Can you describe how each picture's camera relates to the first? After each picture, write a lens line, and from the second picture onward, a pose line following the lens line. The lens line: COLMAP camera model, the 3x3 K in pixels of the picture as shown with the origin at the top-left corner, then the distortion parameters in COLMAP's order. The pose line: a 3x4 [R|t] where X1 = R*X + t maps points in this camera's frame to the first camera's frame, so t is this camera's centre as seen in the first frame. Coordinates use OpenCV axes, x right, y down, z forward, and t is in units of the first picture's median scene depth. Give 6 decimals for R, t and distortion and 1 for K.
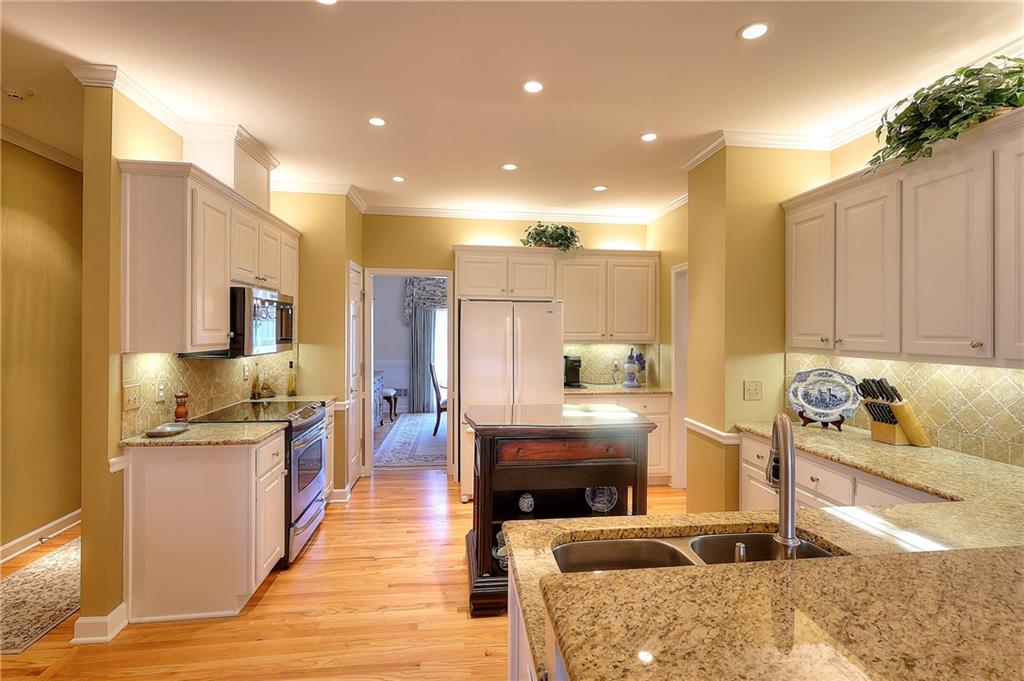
lens RADIAL K [[478.8, 0, 518.5], [0, 478.8, 337.5], [0, 0, 1]] dist [-0.004155, 0.000191]
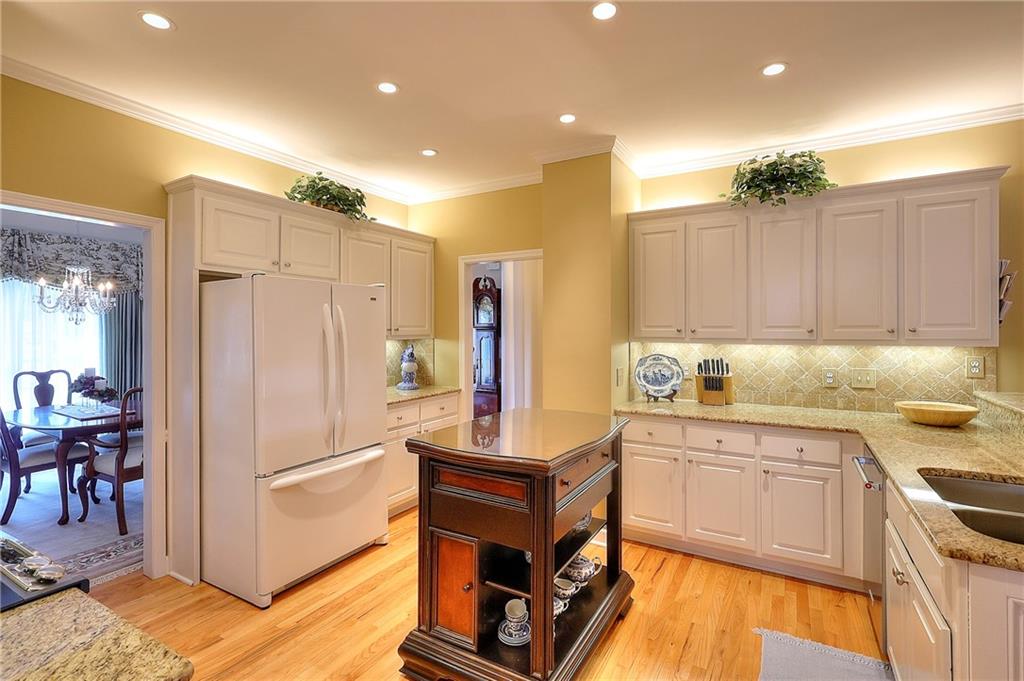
lens RADIAL K [[478.8, 0, 509.0], [0, 478.8, 329.9], [0, 0, 1]] dist [-0.004155, 0.000191]
pose [[0.603260, -0.008907, 0.797495, -0.589071], [0.014612, 0.999893, 0.000114, -0.003088], [-0.797411, 0.011584, 0.603326, 0.560485]]
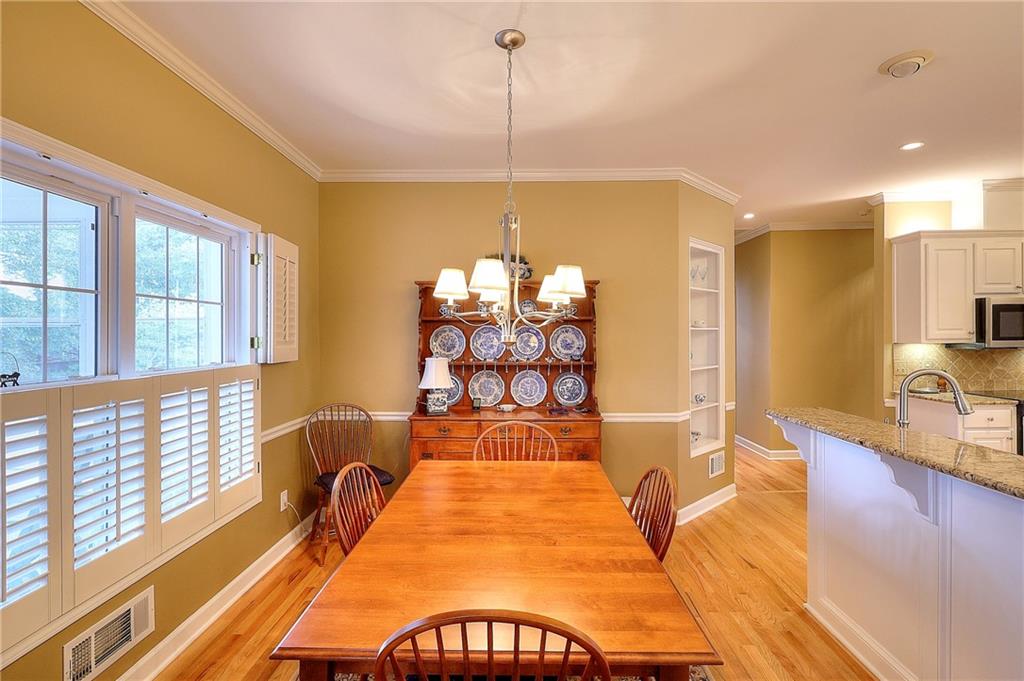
lens RADIAL K [[478.8, 0, 509.7], [0, 478.8, 336.9], [0, 0, 1]] dist [-0.004155, 0.000191]
pose [[-0.140835, -0.002576, -0.990030, 0.991403], [-0.002861, 0.999993, -0.002195, 0.014875], [0.990029, 0.002523, -0.140841, -0.162414]]
